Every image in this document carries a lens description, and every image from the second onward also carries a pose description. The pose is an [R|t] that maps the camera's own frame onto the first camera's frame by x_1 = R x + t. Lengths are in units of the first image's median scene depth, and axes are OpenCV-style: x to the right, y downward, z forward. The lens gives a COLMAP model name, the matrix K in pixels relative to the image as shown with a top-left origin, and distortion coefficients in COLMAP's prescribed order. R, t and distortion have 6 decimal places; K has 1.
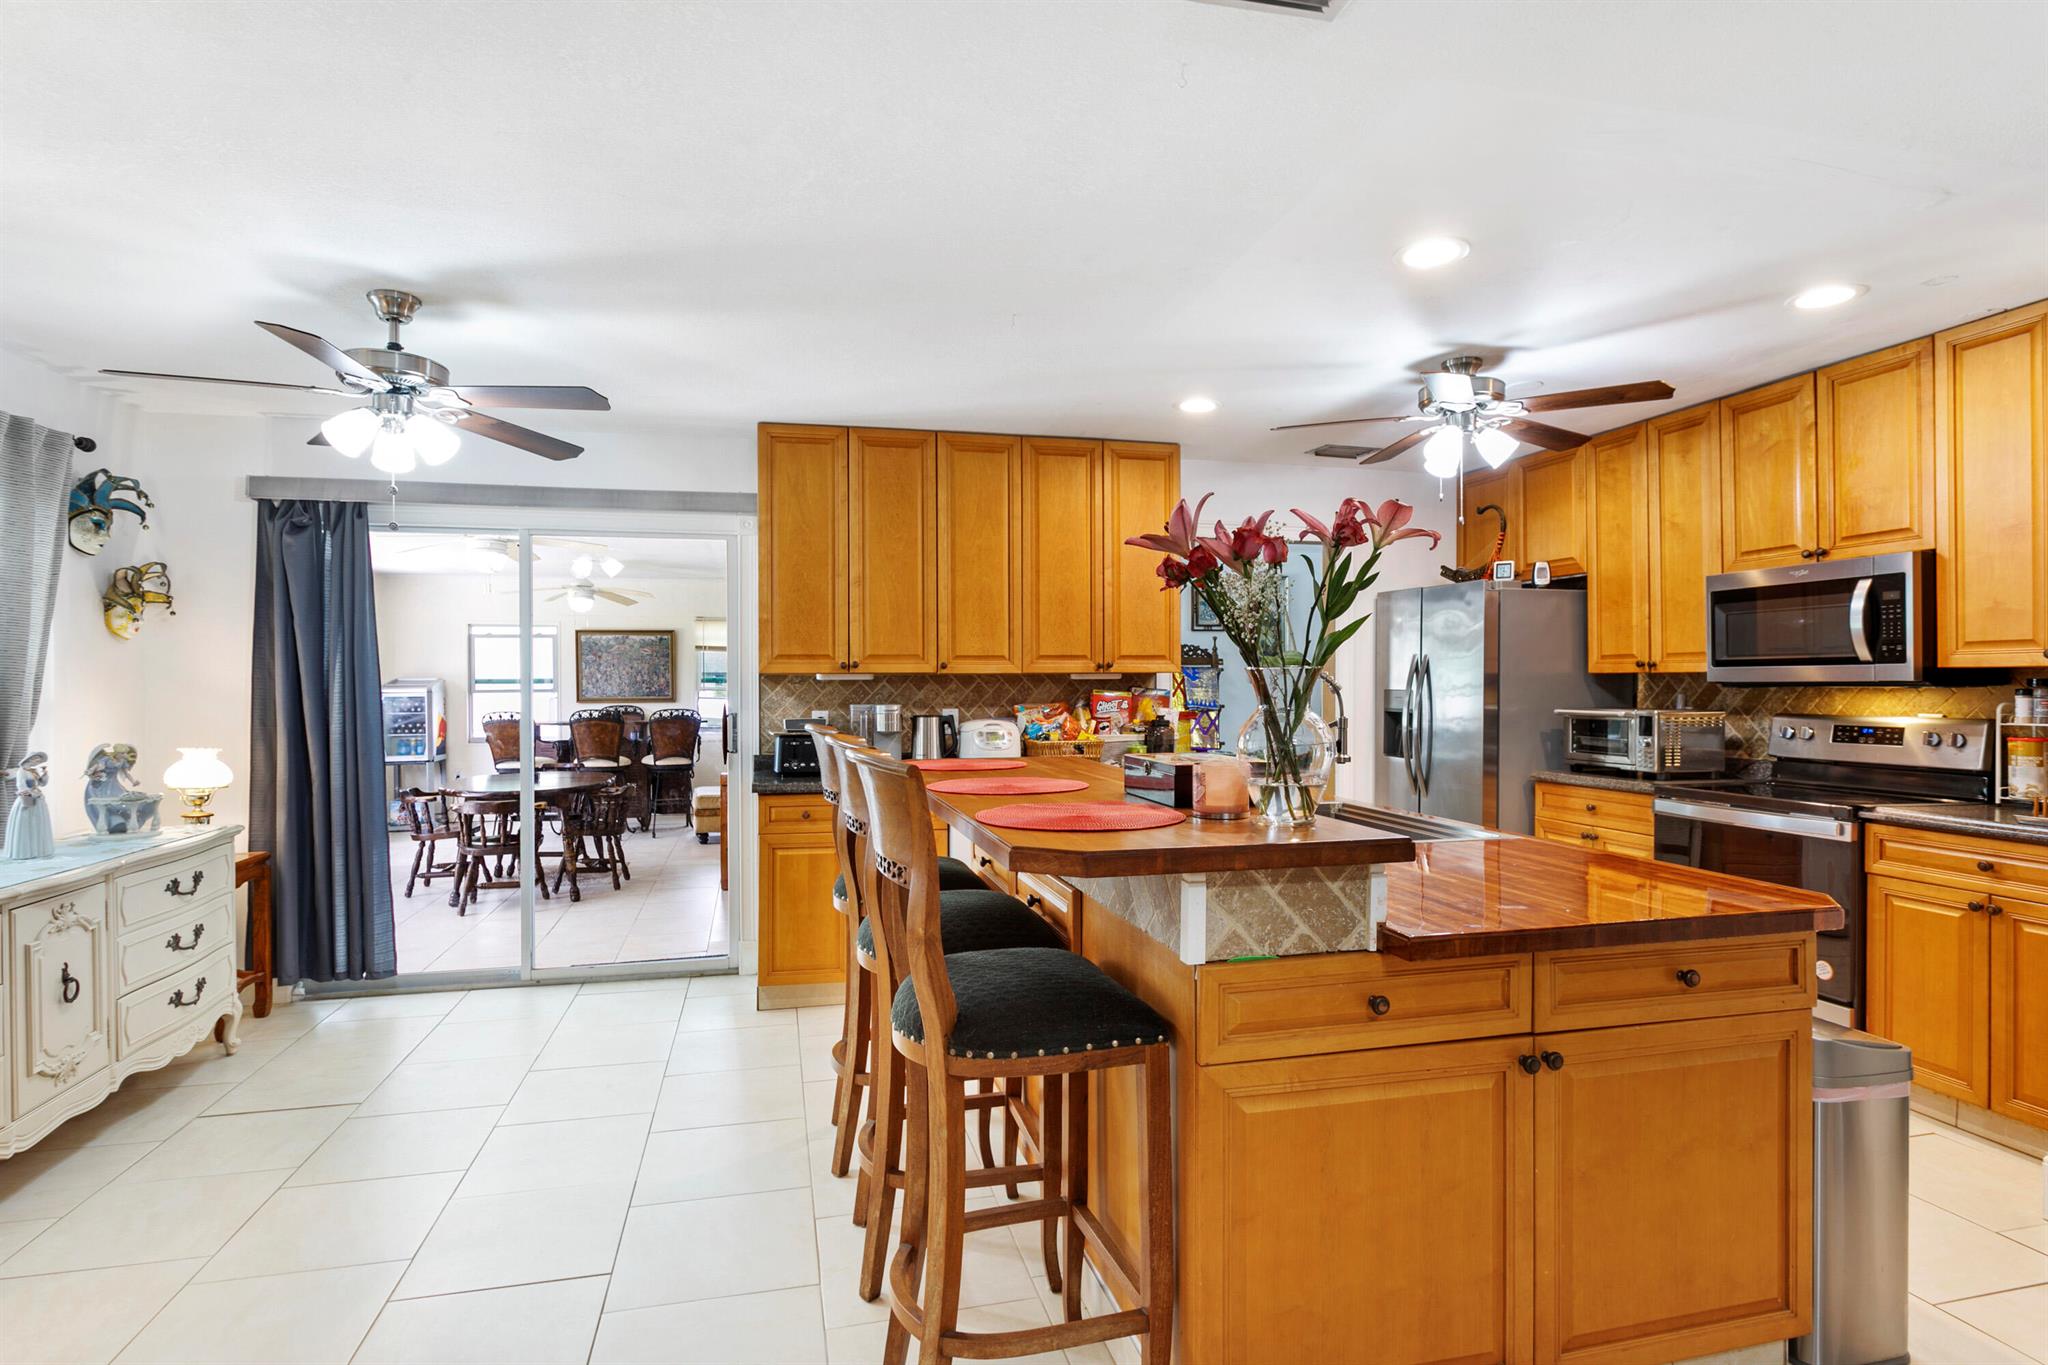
lens RADIAL K [[1035.7, 0, 1027.9], [0, 1035.7, 685.8], [0, 0, 1]] dist [-0.010229, 0.003167]
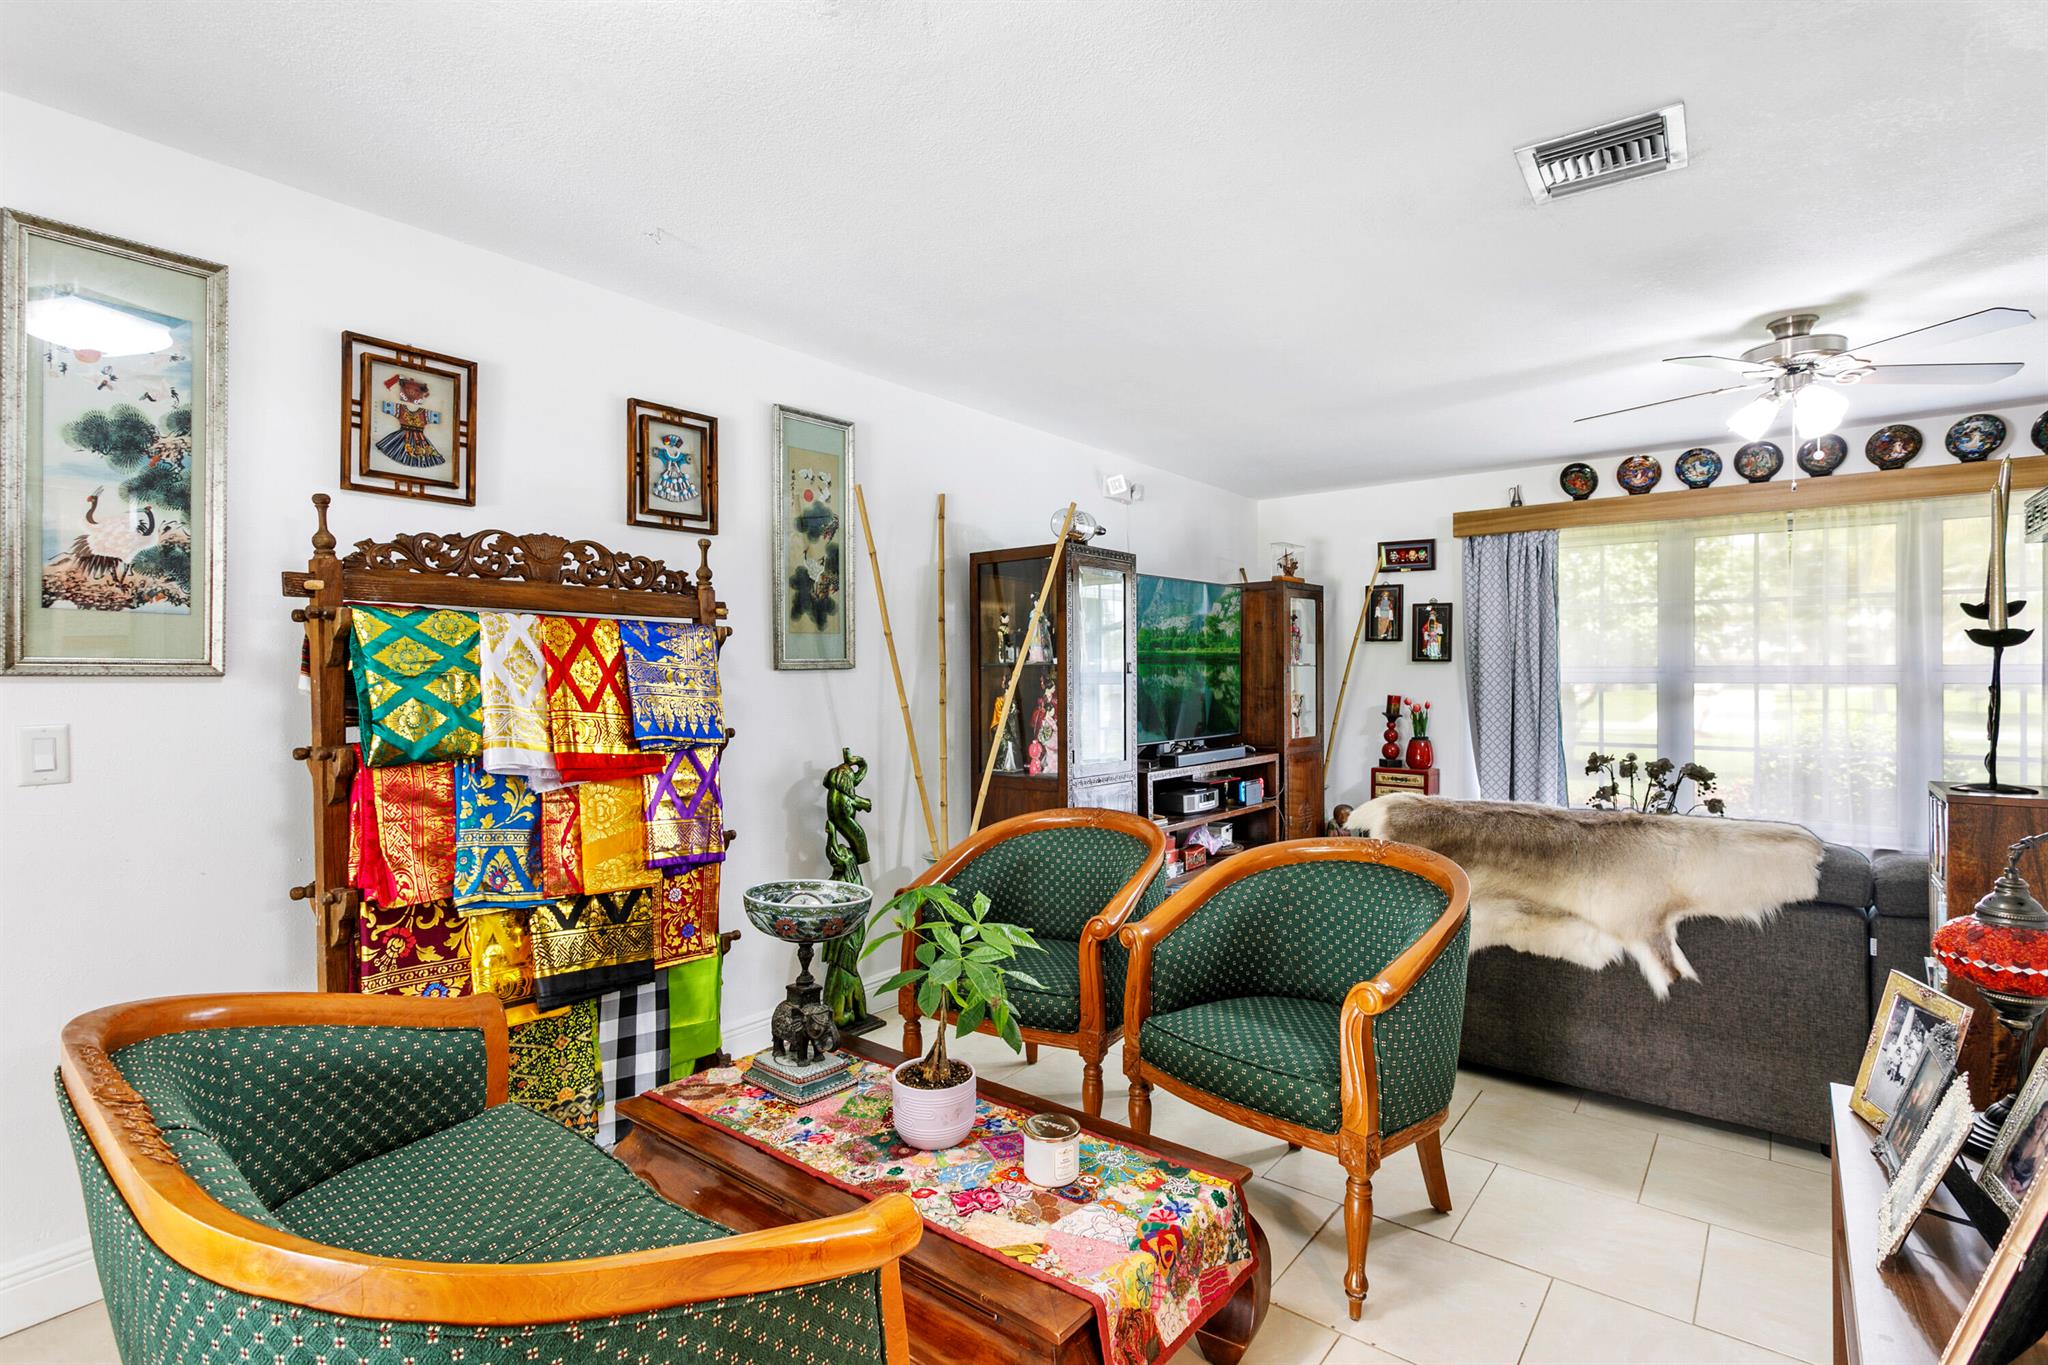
lens RADIAL K [[971.7, 0, 1020.4], [0, 971.7, 686.5], [0, 0, 1]] dist [-0.001446, 0.001964]
pose [[0.793893, -0.004649, 0.608040, 0.123366], [0.004838, 0.999987, 0.001329, 0.007290], [-0.608039, 0.001887, 0.793905, 1.327639]]
